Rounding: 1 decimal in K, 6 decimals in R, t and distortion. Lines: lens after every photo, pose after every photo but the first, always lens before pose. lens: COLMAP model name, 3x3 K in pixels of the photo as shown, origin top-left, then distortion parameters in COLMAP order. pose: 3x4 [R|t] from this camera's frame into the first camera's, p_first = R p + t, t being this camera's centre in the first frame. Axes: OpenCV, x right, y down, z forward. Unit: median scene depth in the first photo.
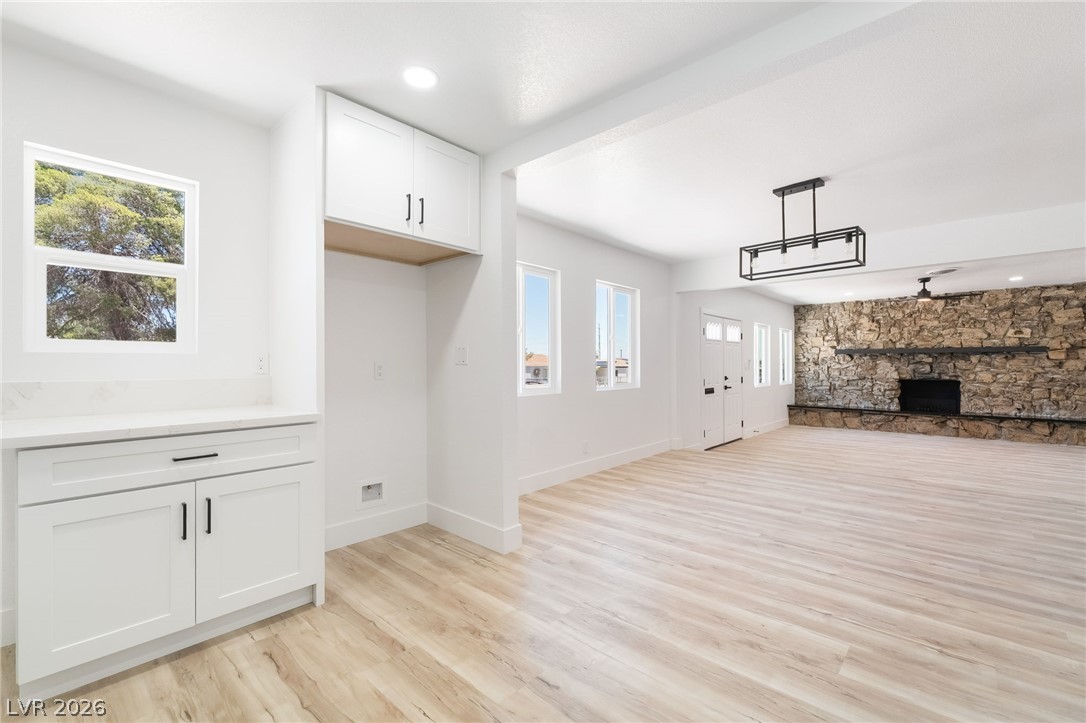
lens RADIAL K [[443.3, 0, 531.4], [0, 443.3, 364.1], [0, 0, 1]] dist [-0.004278, -0.000713]
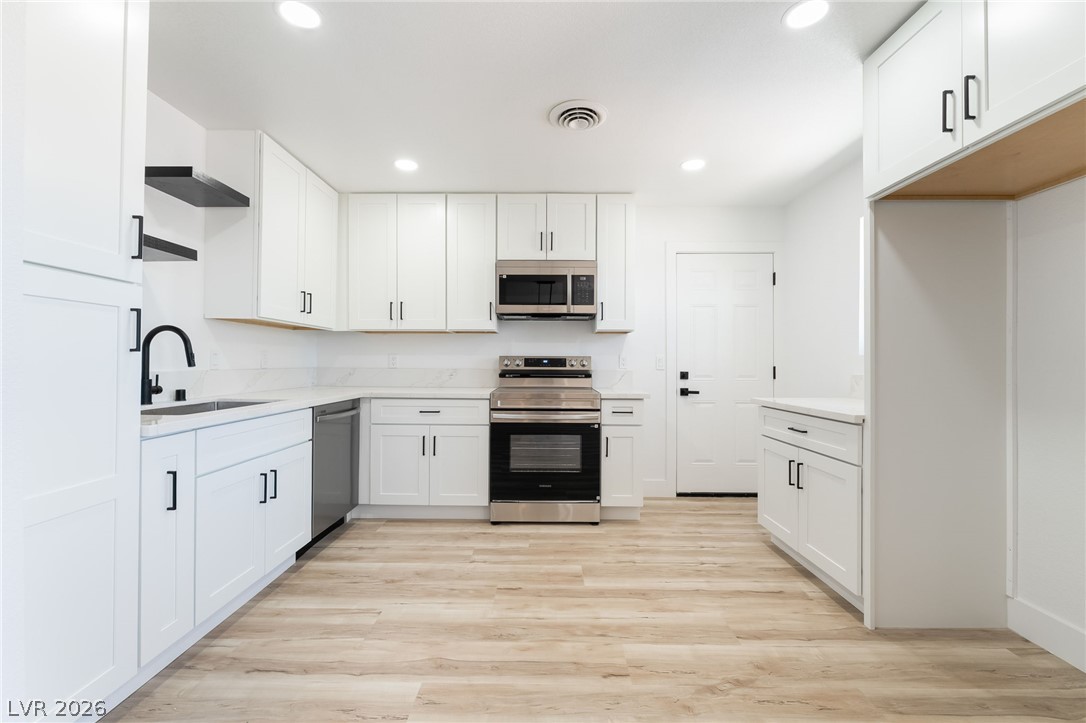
lens RADIAL K [[466.8, 0, 528.4], [0, 466.8, 361.4], [0, 0, 1]] dist [-0.005319, -0.000249]
pose [[-0.746974, -0.006685, -0.664820, 0.206505], [-0.004751, 0.999978, -0.004717, 0.002829], [0.664836, -0.000365, -0.746989, 0.383209]]
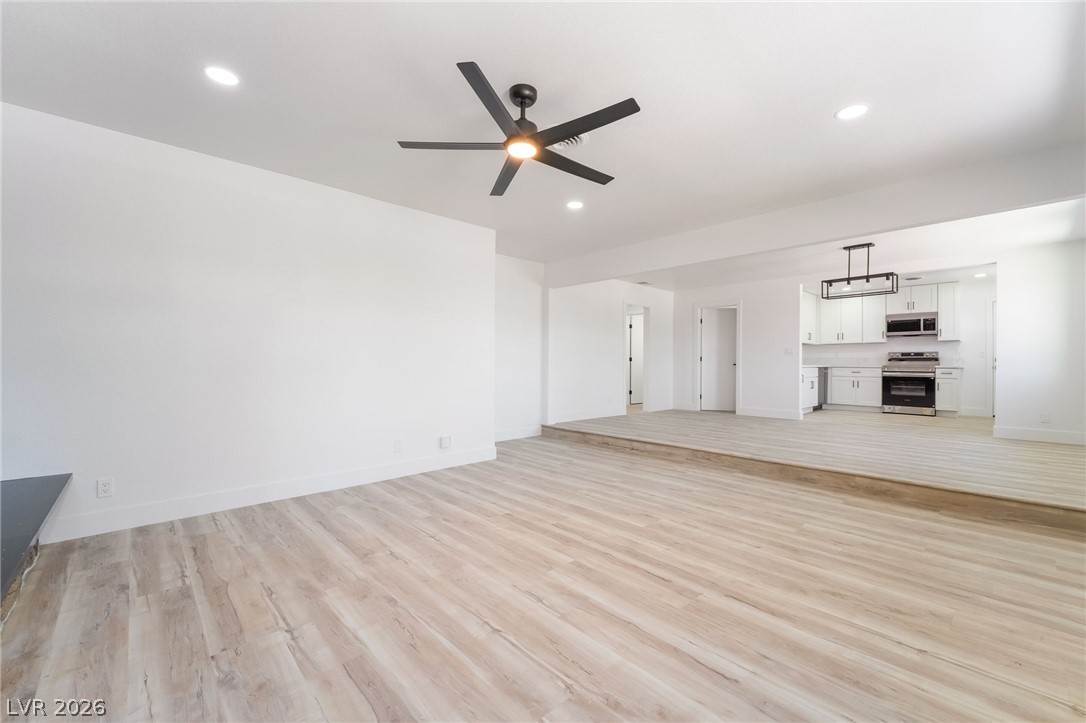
lens RADIAL K [[443.3, 0, 545.3], [0, 443.3, 364.6], [0, 0, 1]] dist [-0.004278, -0.000713]
pose [[-0.999010, 0.001079, 0.044484, 0.810070], [0.001297, 0.999987, 0.004878, 0.022674], [-0.044478, 0.004931, -0.998998, 1.284870]]
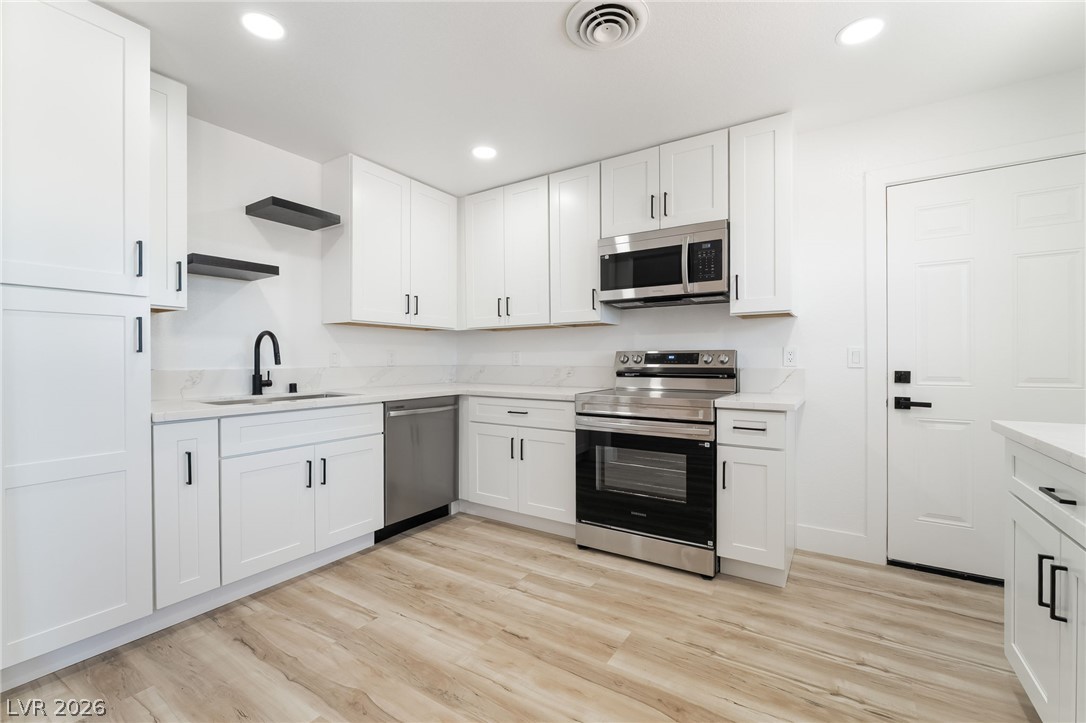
lens RADIAL K [[454.2, 0, 518.1], [0, 454.2, 363.9], [0, 0, 1]] dist [0.000204, -0.001969]
pose [[-0.989077, 0.002665, -0.147373, 0.029313], [0.001731, 0.999978, 0.006472, 0.003403], [0.147387, 0.006146, -0.989060, 0.387737]]
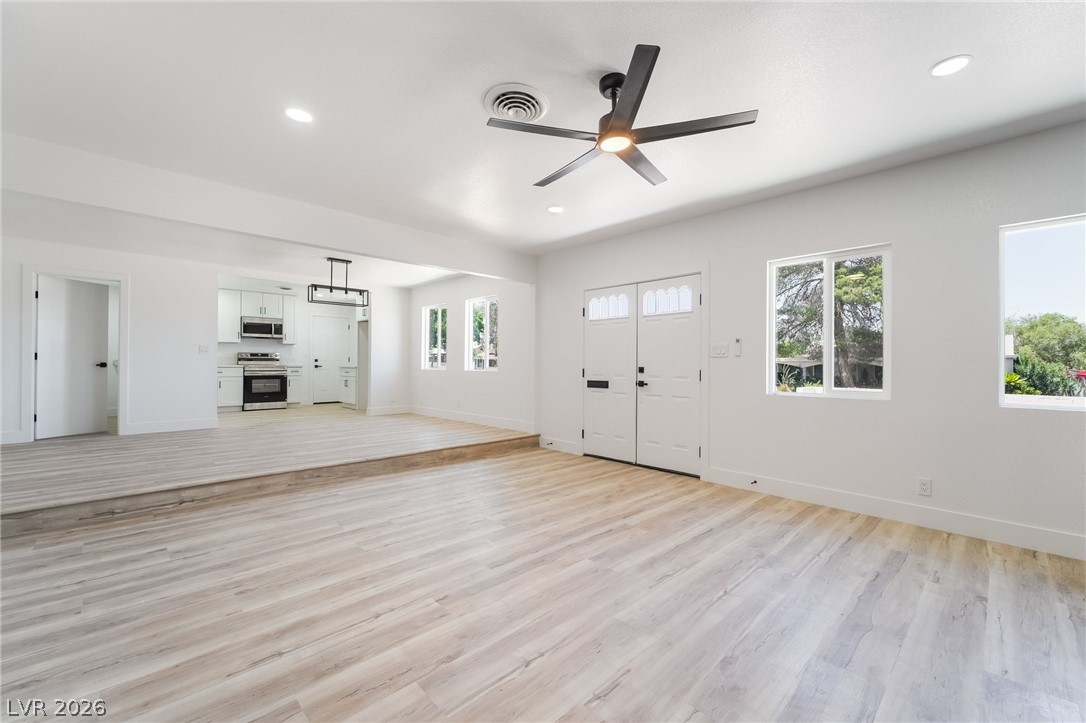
lens RADIAL K [[443.3, 0, 540.0], [0, 443.3, 360.5], [0, 0, 1]] dist [-0.004278, -0.000713]
pose [[-0.034237, -0.003393, -0.999408, 1.169213], [-0.003729, 0.999988, -0.003267, 0.019510], [0.999407, 0.003615, -0.034249, 0.901557]]
